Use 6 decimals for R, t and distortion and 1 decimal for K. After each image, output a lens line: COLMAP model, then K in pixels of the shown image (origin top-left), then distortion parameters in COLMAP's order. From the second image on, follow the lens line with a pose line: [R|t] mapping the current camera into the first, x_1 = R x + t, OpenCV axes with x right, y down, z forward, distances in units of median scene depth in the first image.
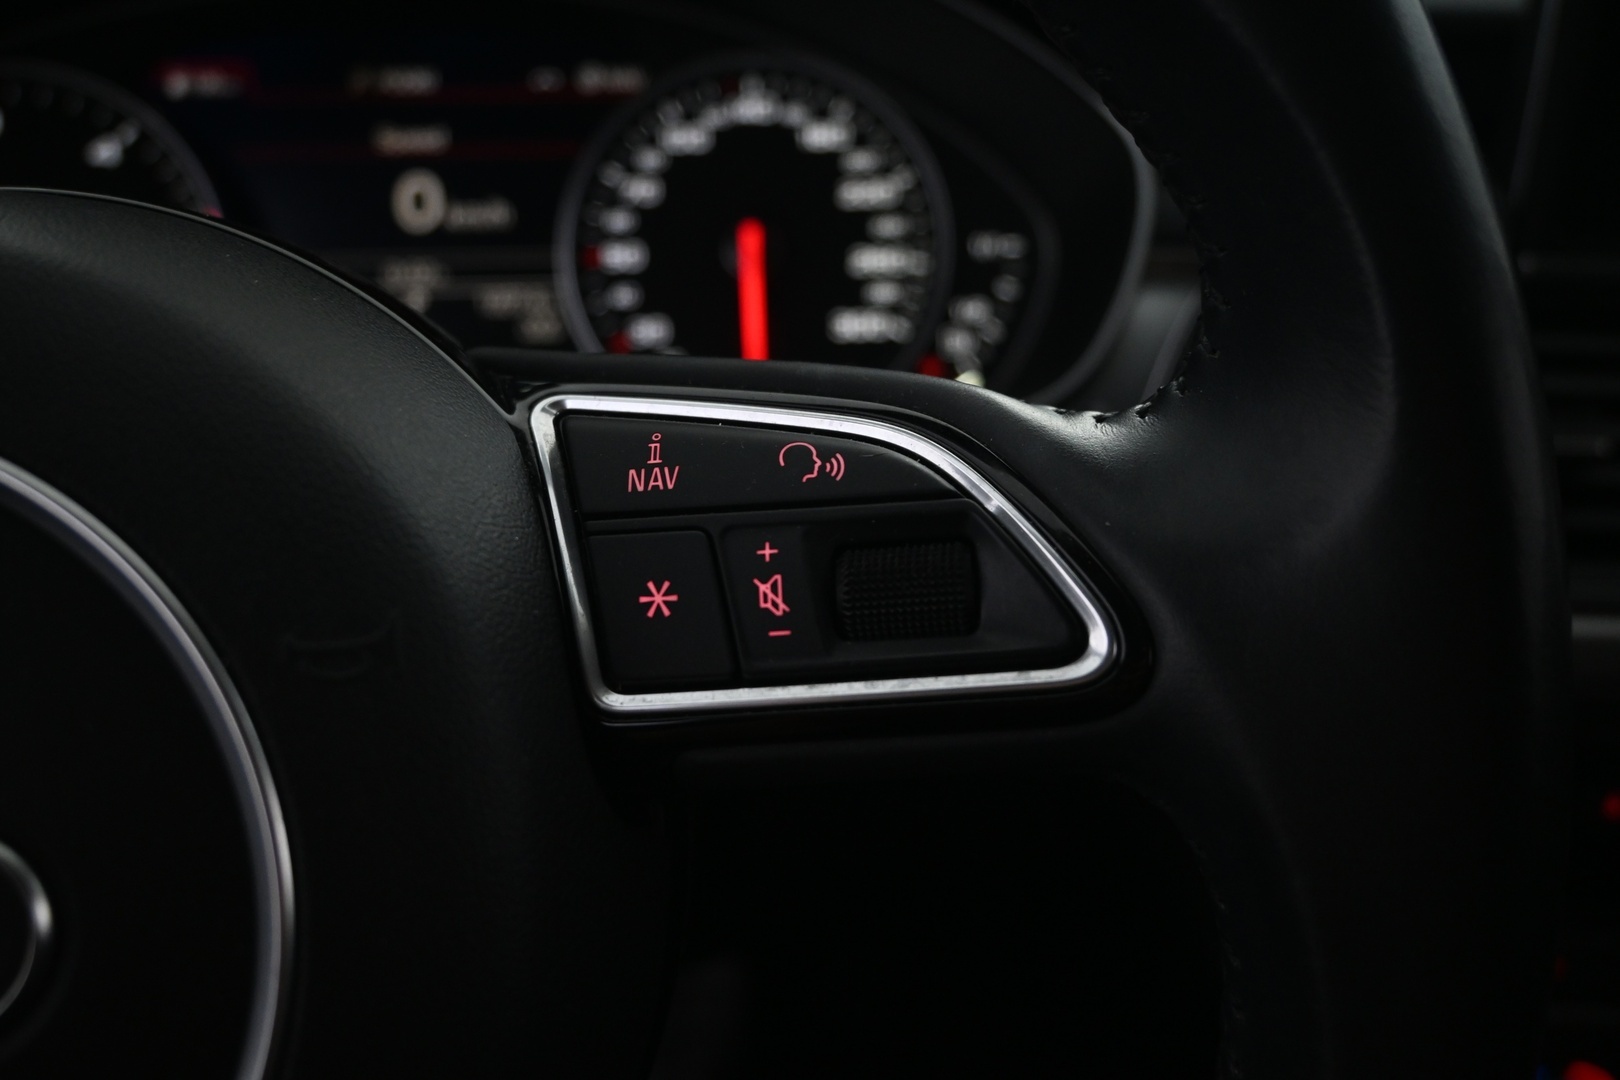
lens RADIAL K [[1331.9, 0, 814.7], [0, 1331.9, 543.3], [0, 0, 1]] dist [0.009696, 0.001559]
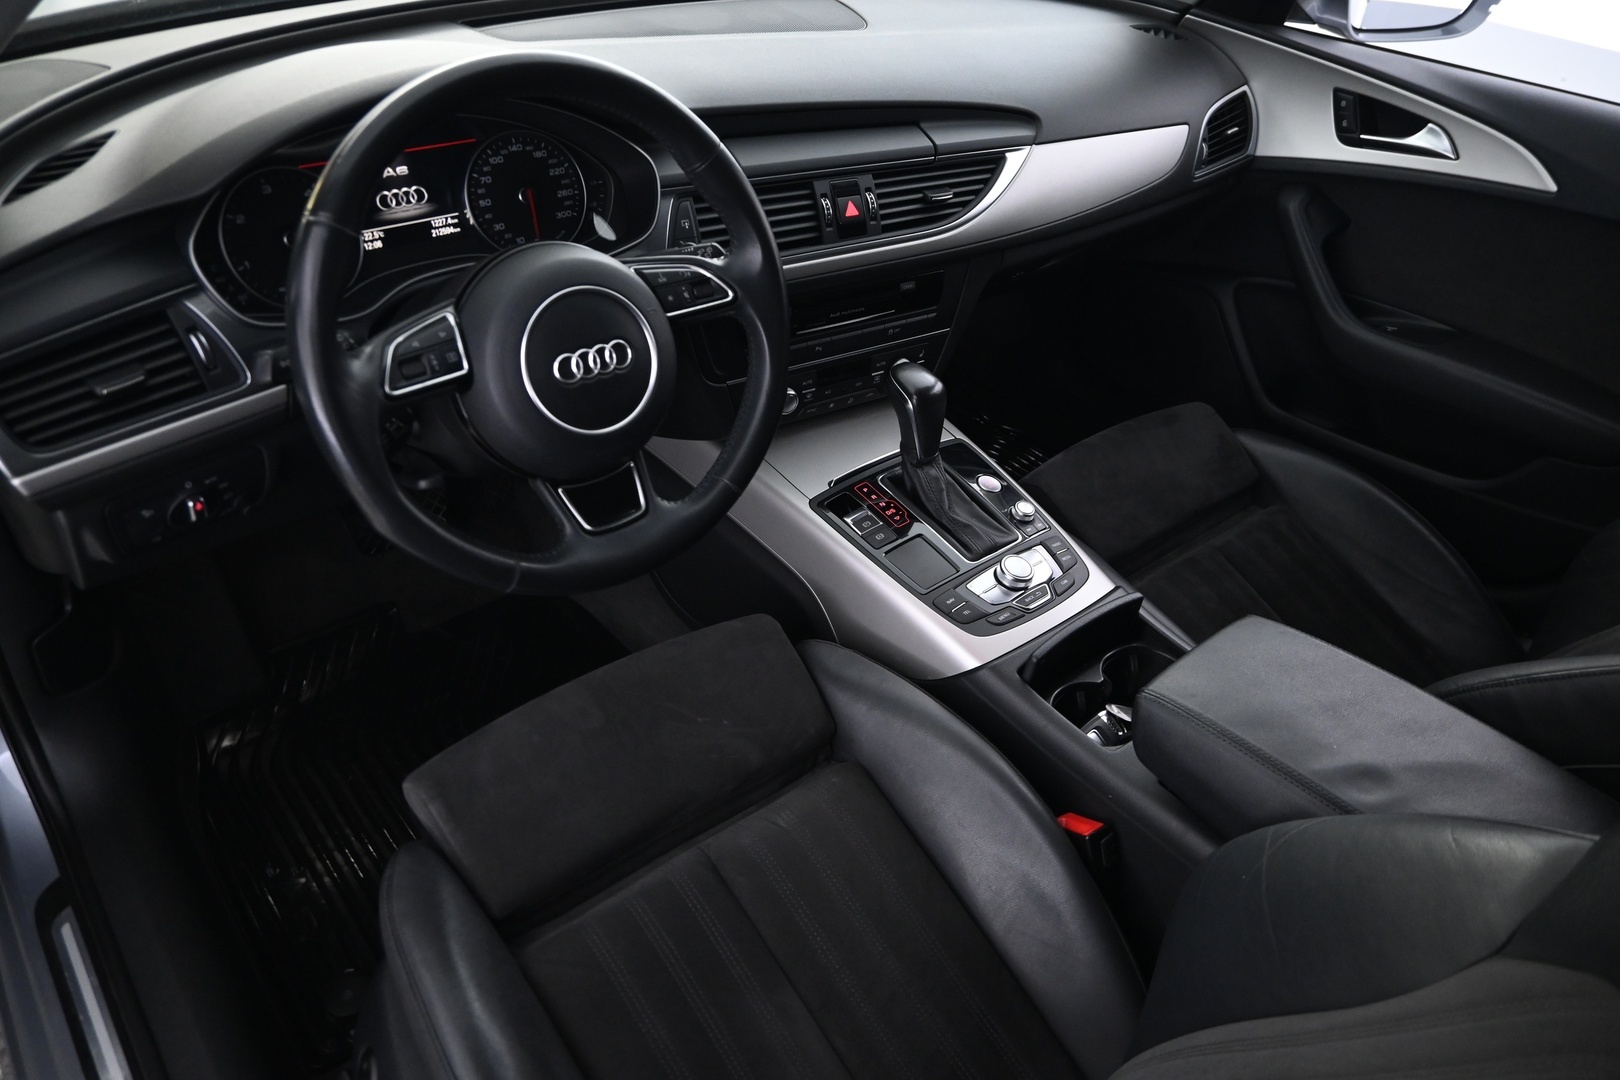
lens RADIAL K [[1111.1, 0, 811.9], [0, 1111.1, 548.8], [0, 0, 1]] dist [-0.013439, 0.003580]
pose [[0.796475, -0.310009, 0.519155, -1.120113], [0.146376, 0.931888, 0.331901, -0.211563], [-0.586687, -0.188359, 0.787604, -1.598783]]
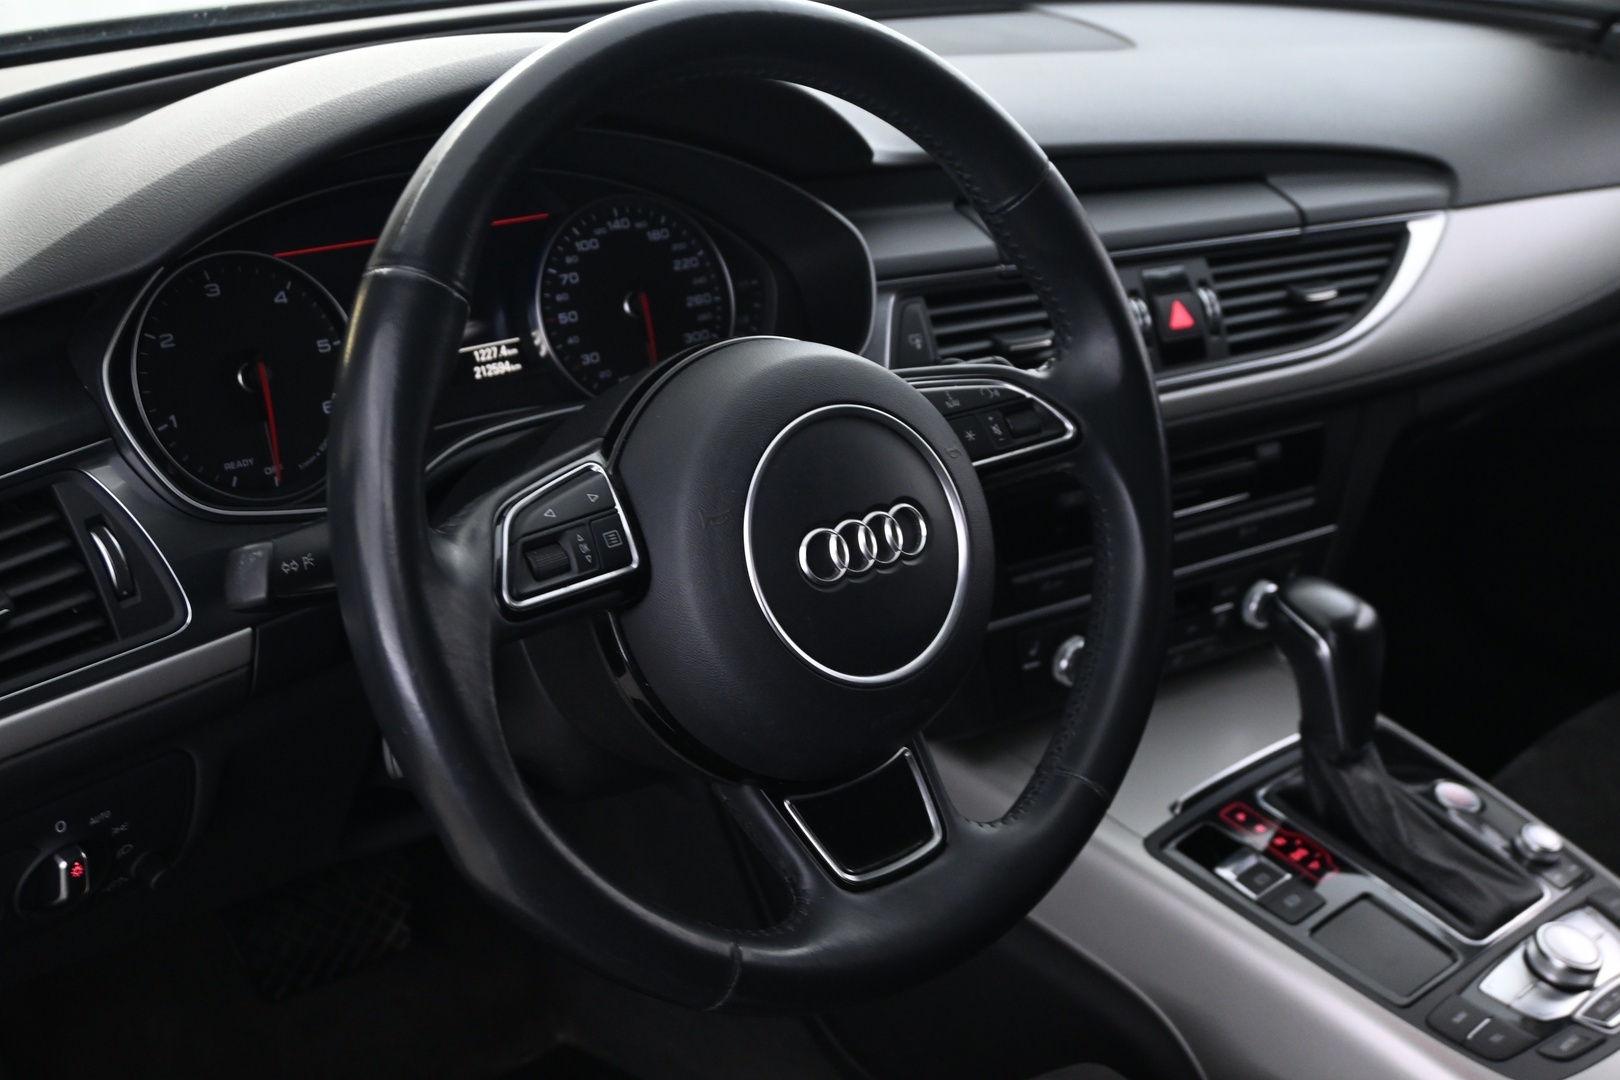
lens RADIAL K [[1843.1, 0, 805.8], [0, 1843.1, 536.2], [0, 0, 1]] dist [-0.010024, 0.000000]
pose [[0.788994, -0.207847, 0.578176, -1.338113], [0.197090, 0.976930, 0.082240, -0.076005], [-0.581931, 0.049066, 0.811757, -1.088662]]
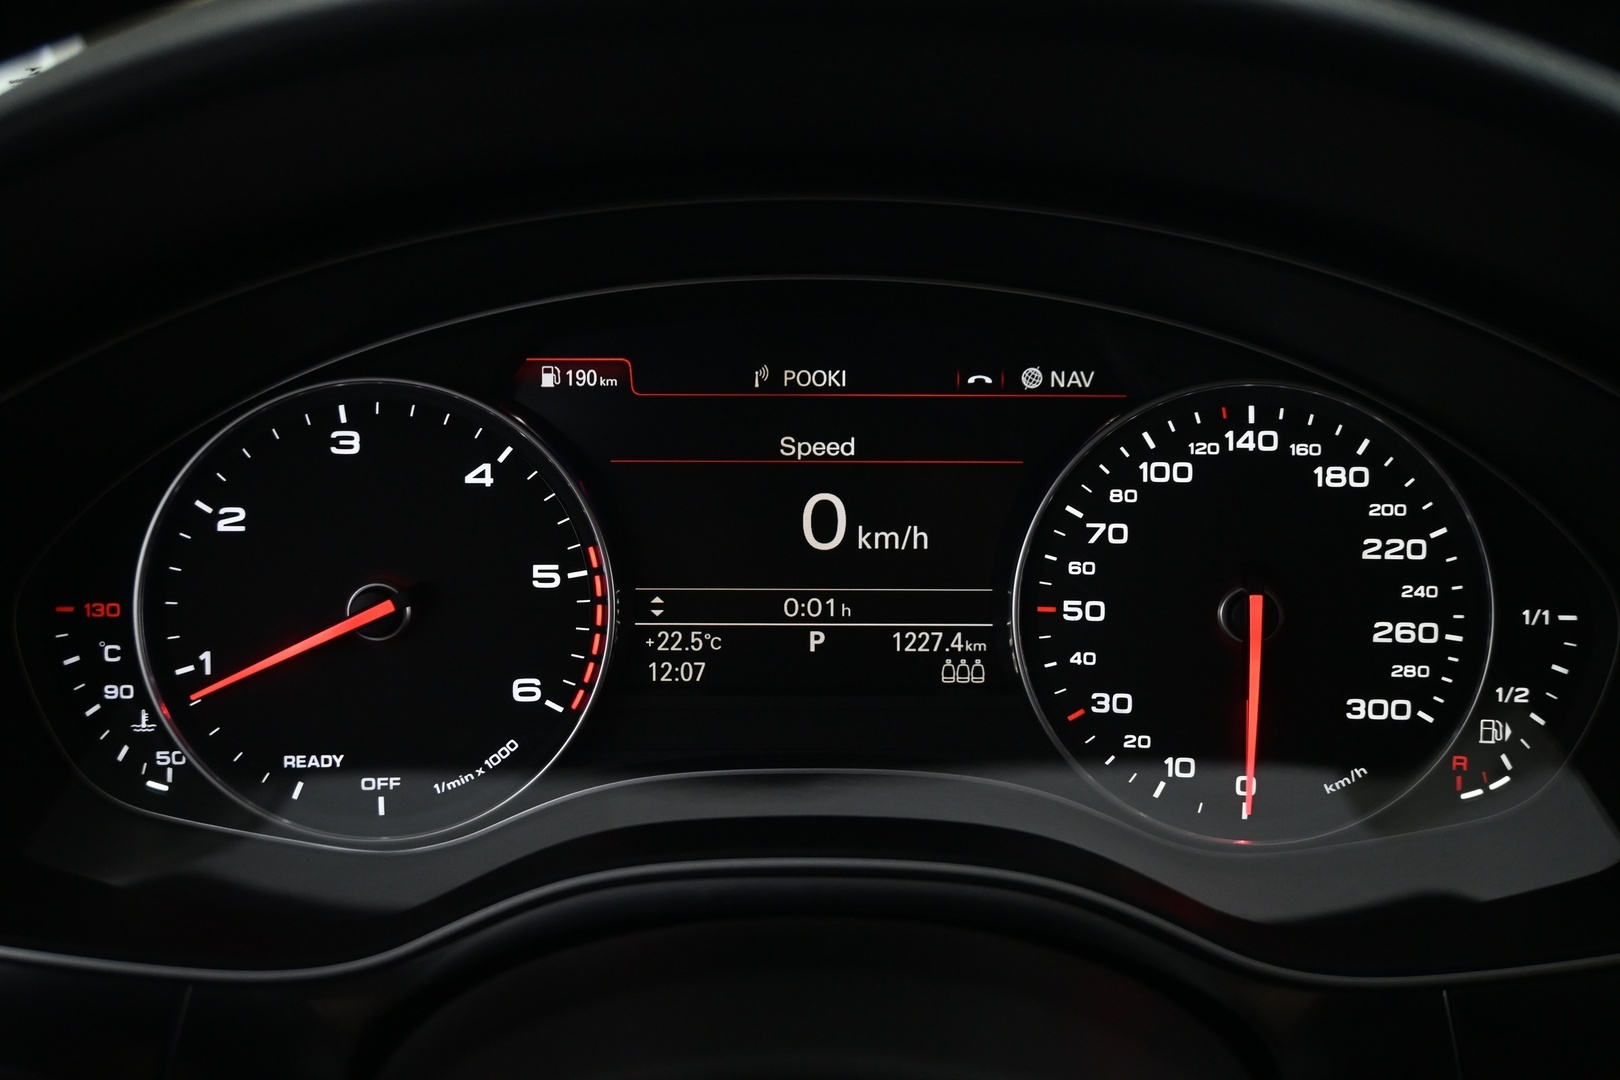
lens RADIAL K [[1463.4, 0, 802.1], [0, 1463.4, 538.7], [0, 0, 1]] dist [-0.013522, -0.003604]
pose [[0.998644, 0.029124, -0.043154, -0.283141], [-0.028408, 0.999450, 0.017128, -0.272933], [0.043629, -0.015878, 0.998922, 0.085949]]
